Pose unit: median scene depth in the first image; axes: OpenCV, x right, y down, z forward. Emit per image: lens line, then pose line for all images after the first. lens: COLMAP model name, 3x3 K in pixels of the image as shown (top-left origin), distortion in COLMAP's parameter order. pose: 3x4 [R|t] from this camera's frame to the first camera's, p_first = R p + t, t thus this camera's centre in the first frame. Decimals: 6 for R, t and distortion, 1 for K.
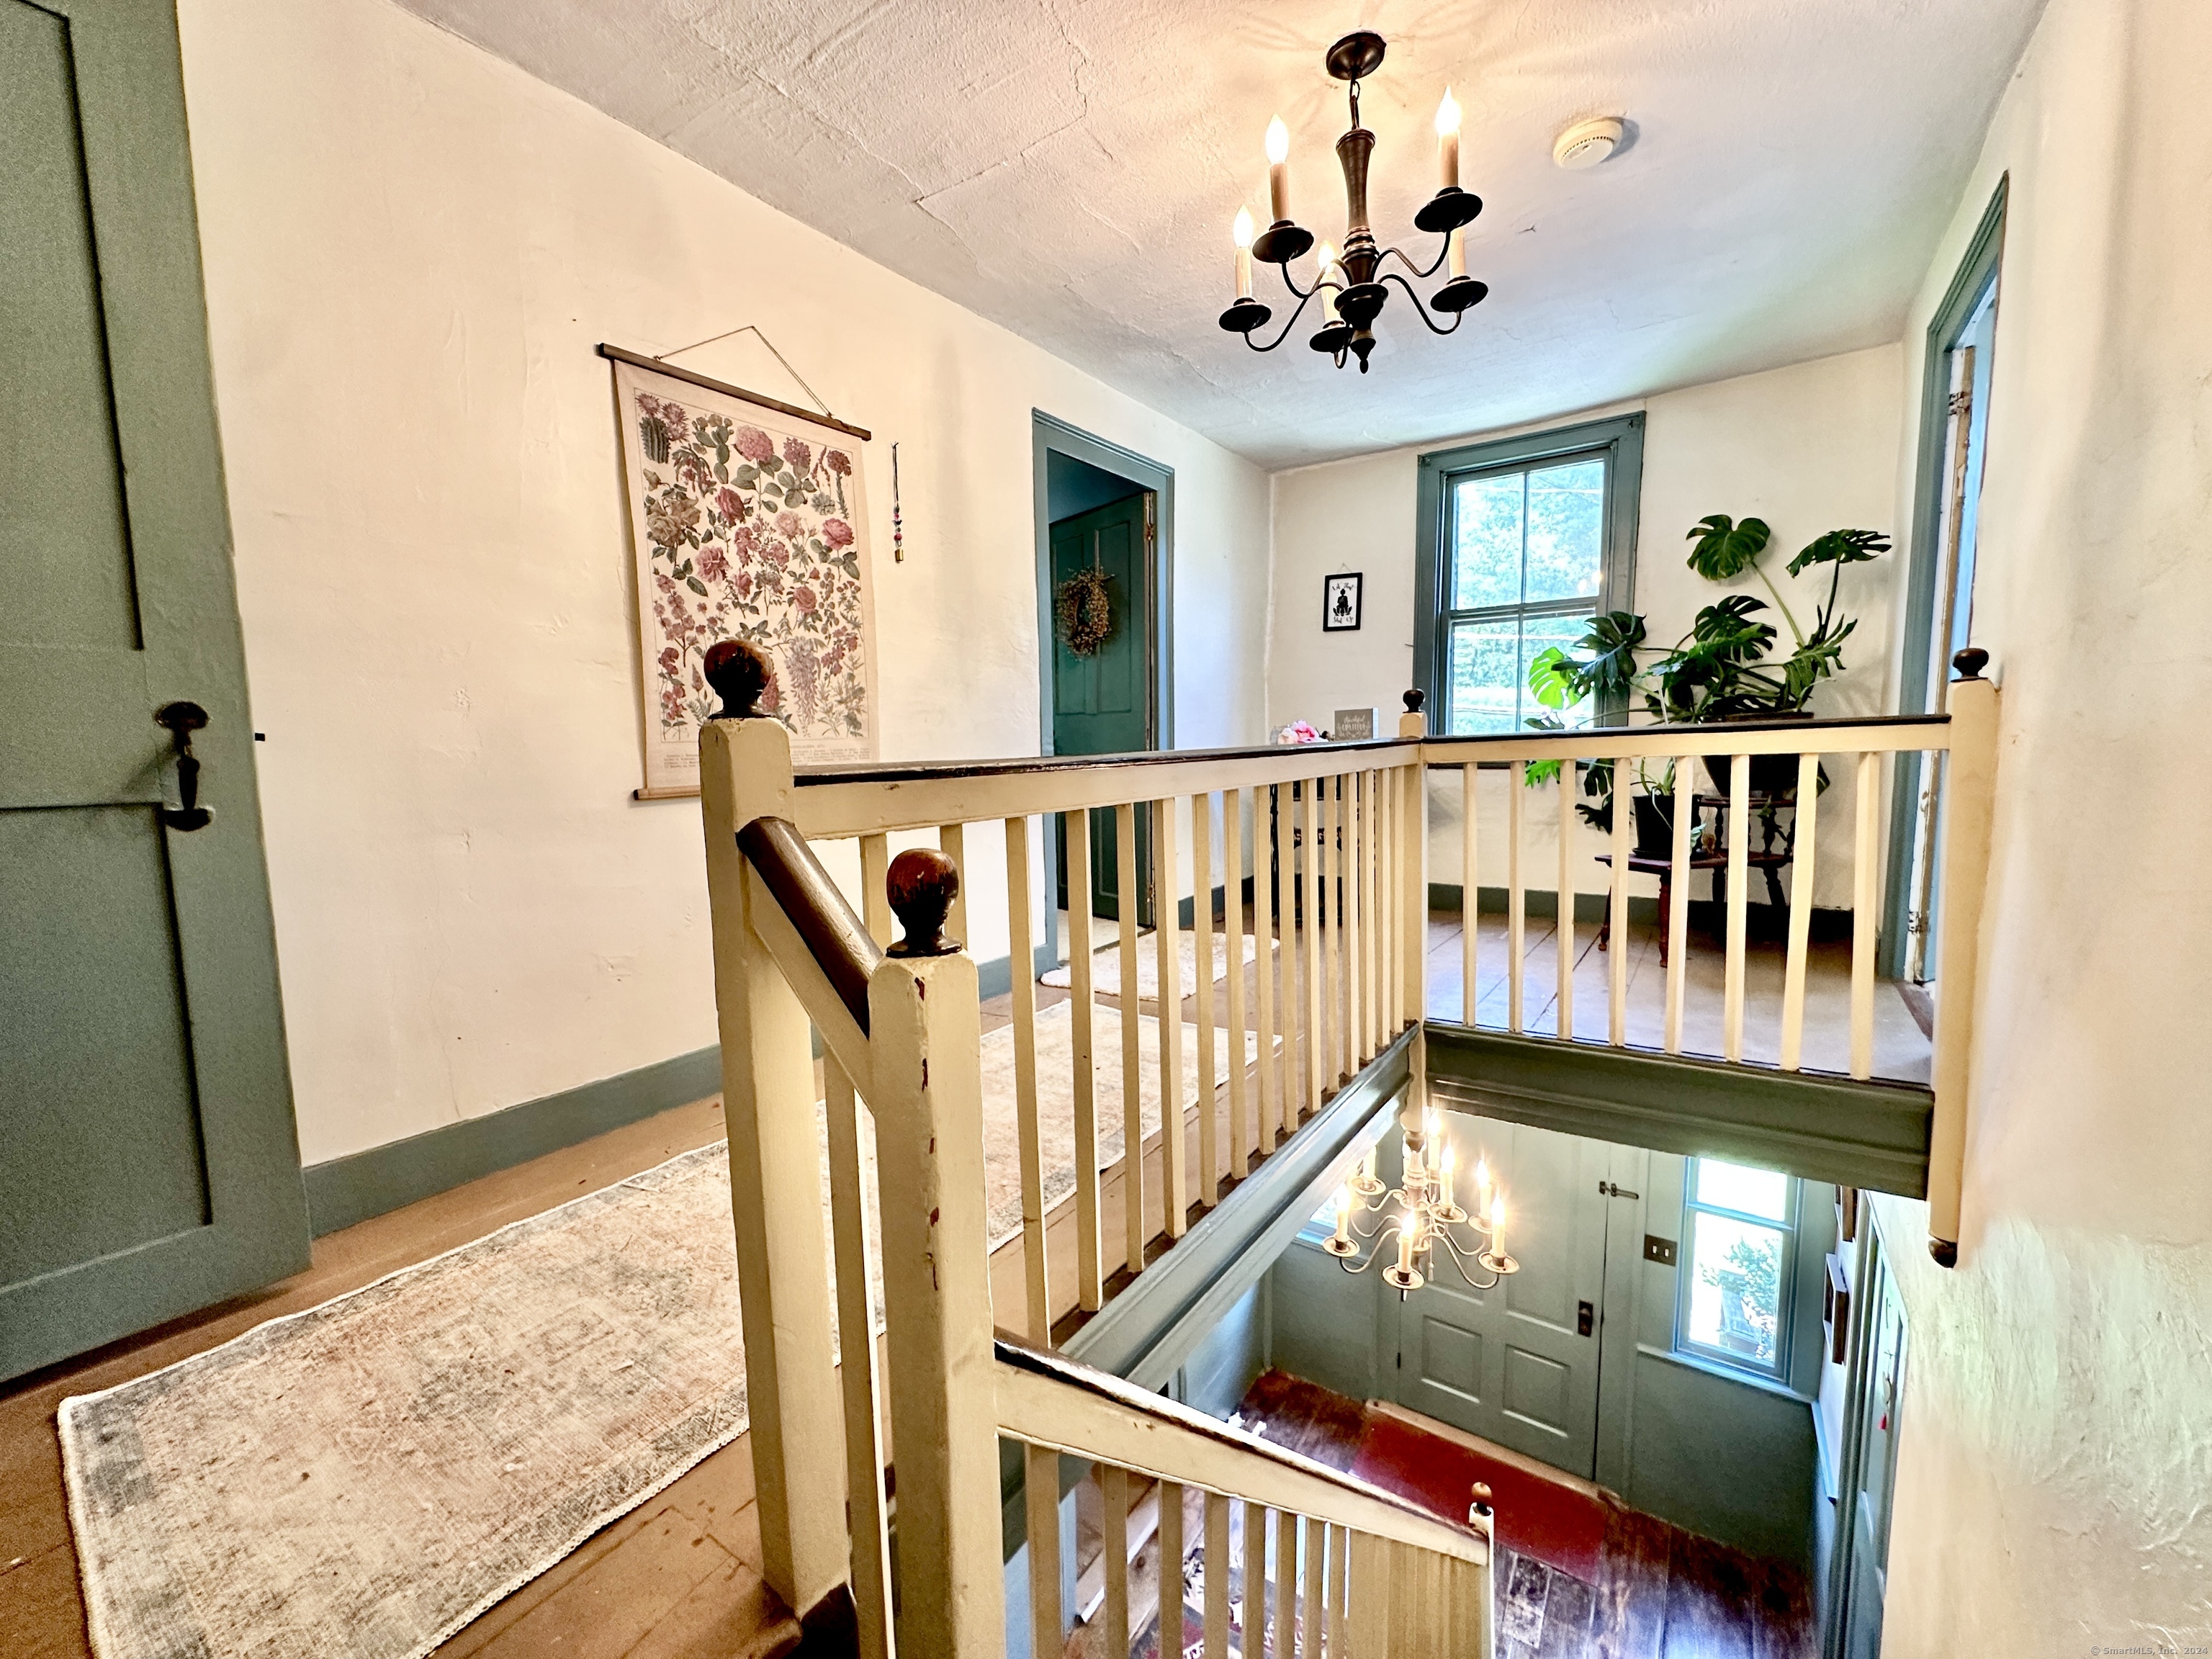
lens RADIAL K [[887.9, 0, 1110.1], [0, 887.9, 828.0], [0, 0, 1]] dist [-0.004076, 0.001009]
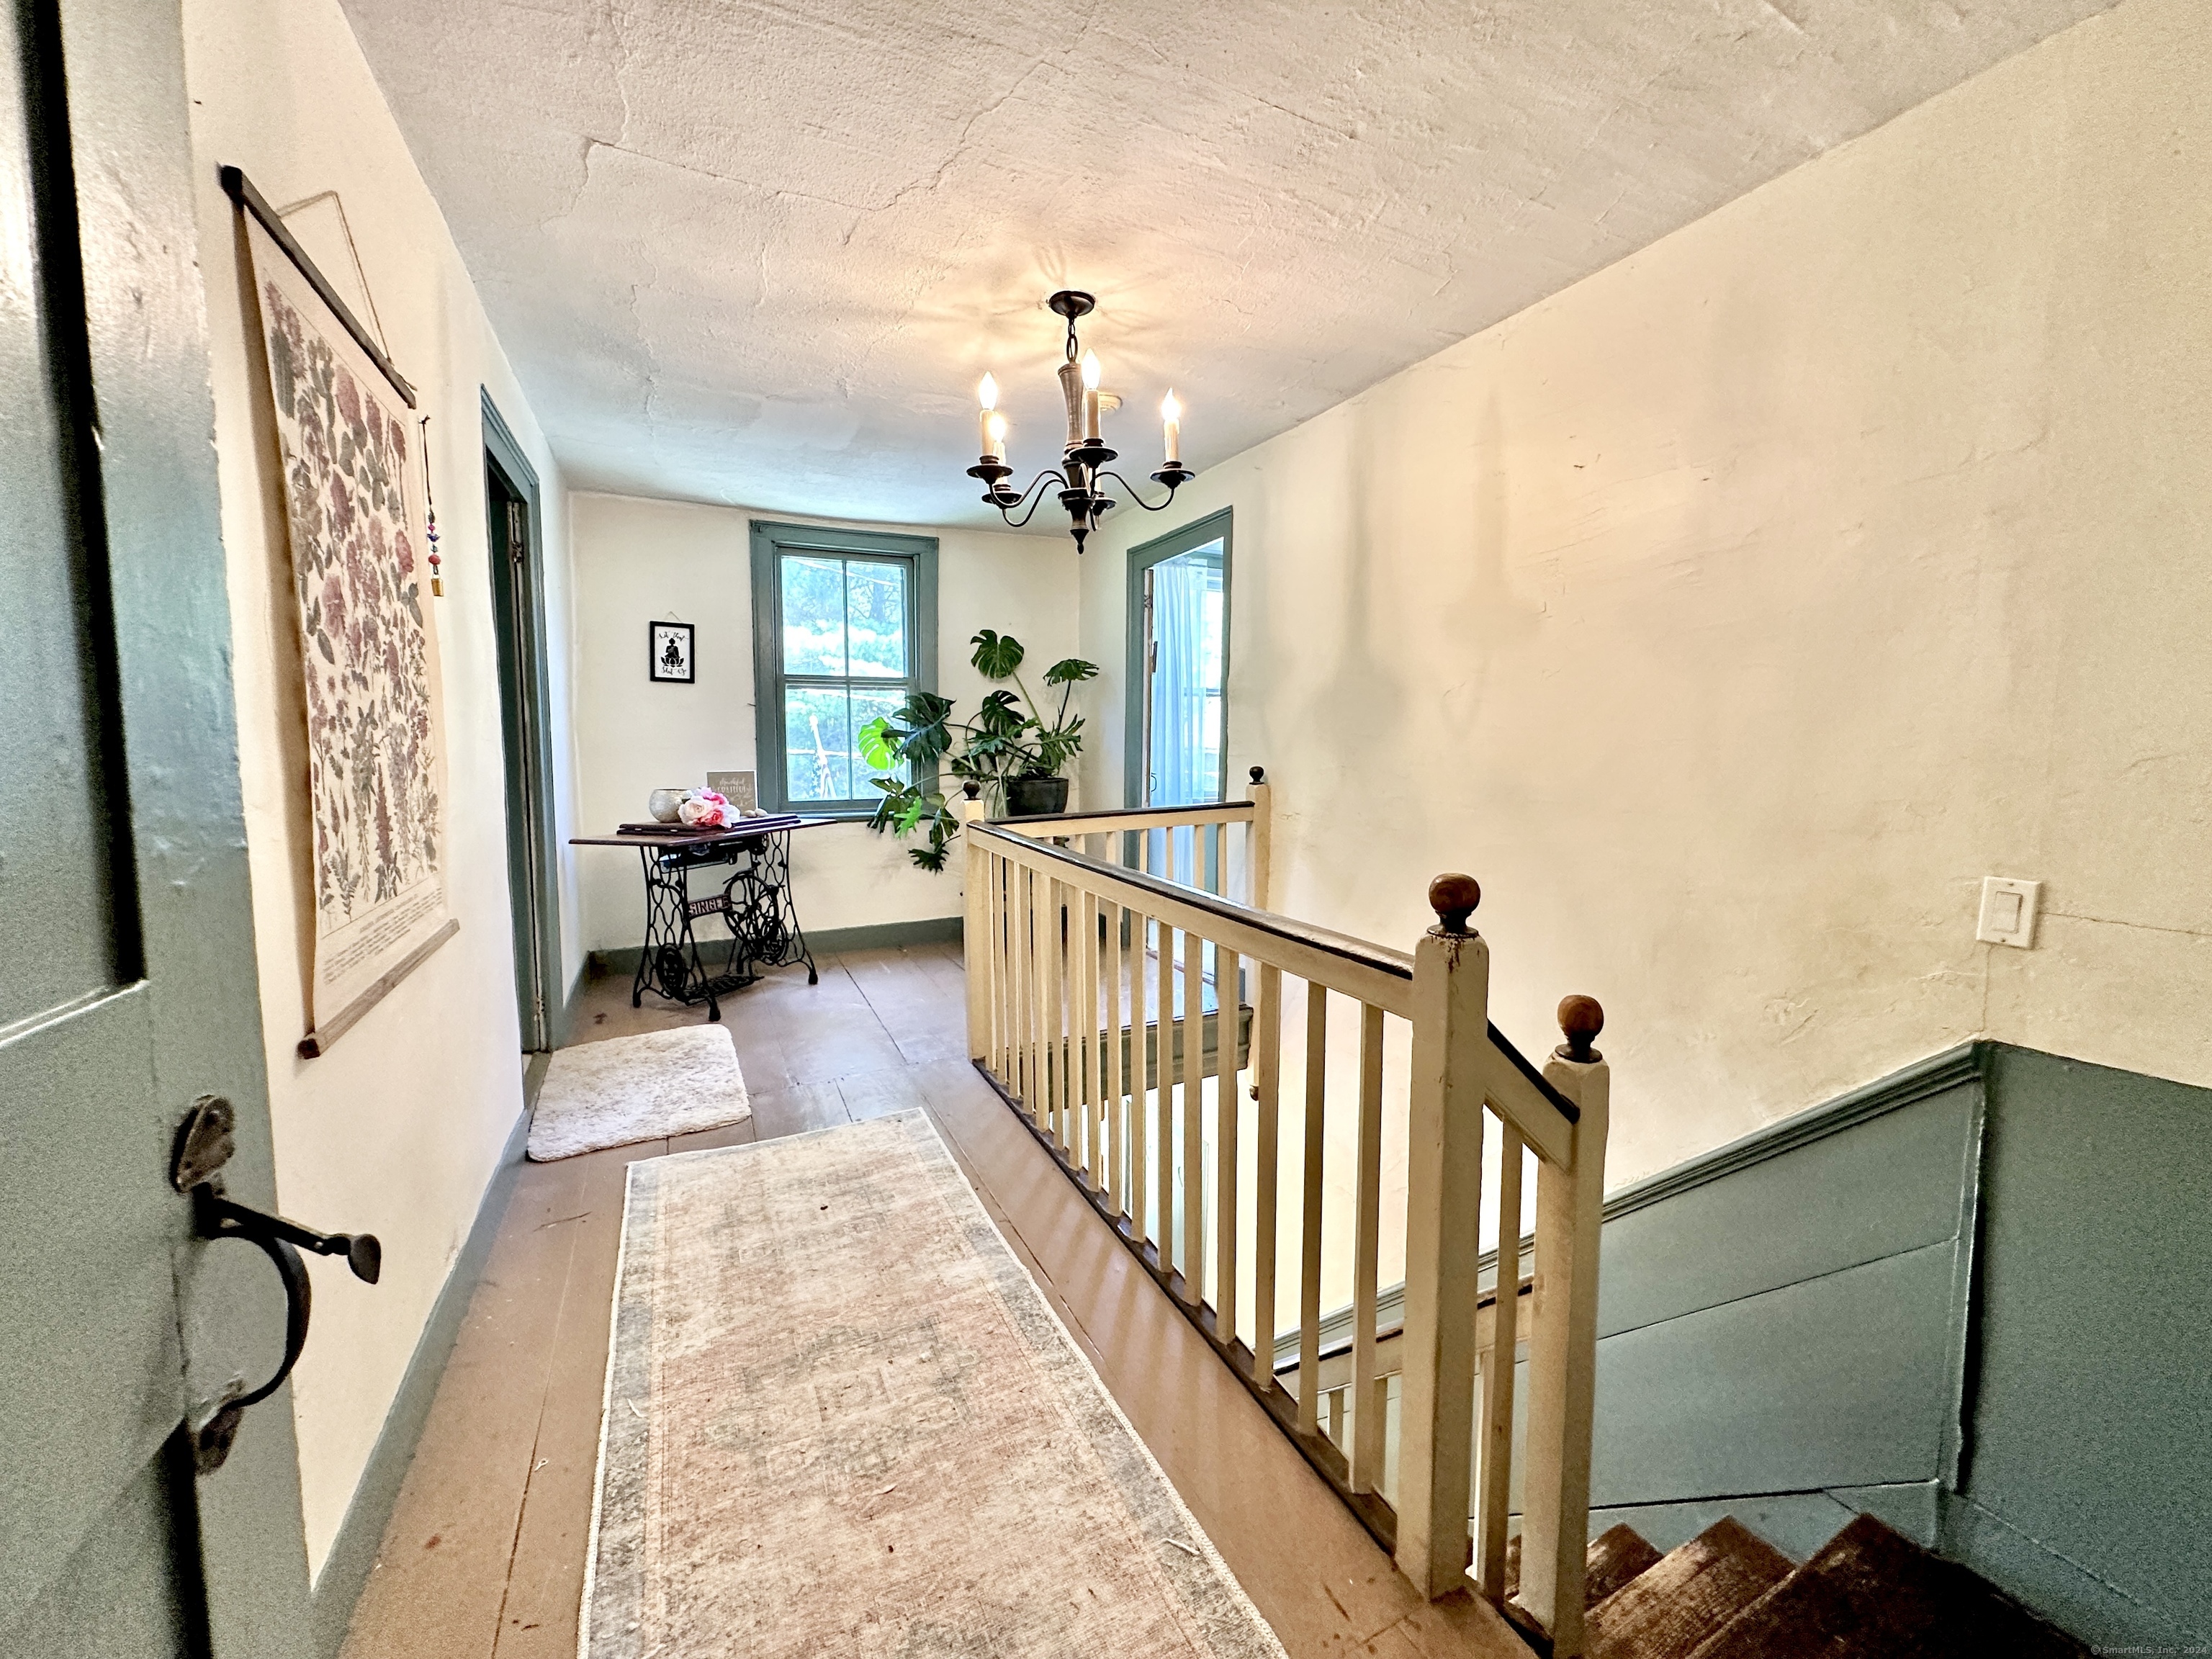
lens RADIAL K [[887.9, 0, 1110.8], [0, 887.9, 826.7], [0, 0, 1]] dist [-0.004076, 0.001009]
pose [[0.485757, -0.066666, 0.871548, -0.398429], [0.075611, 0.996555, 0.034086, -0.079841], [-0.870817, 0.049341, 0.489125, 0.175084]]
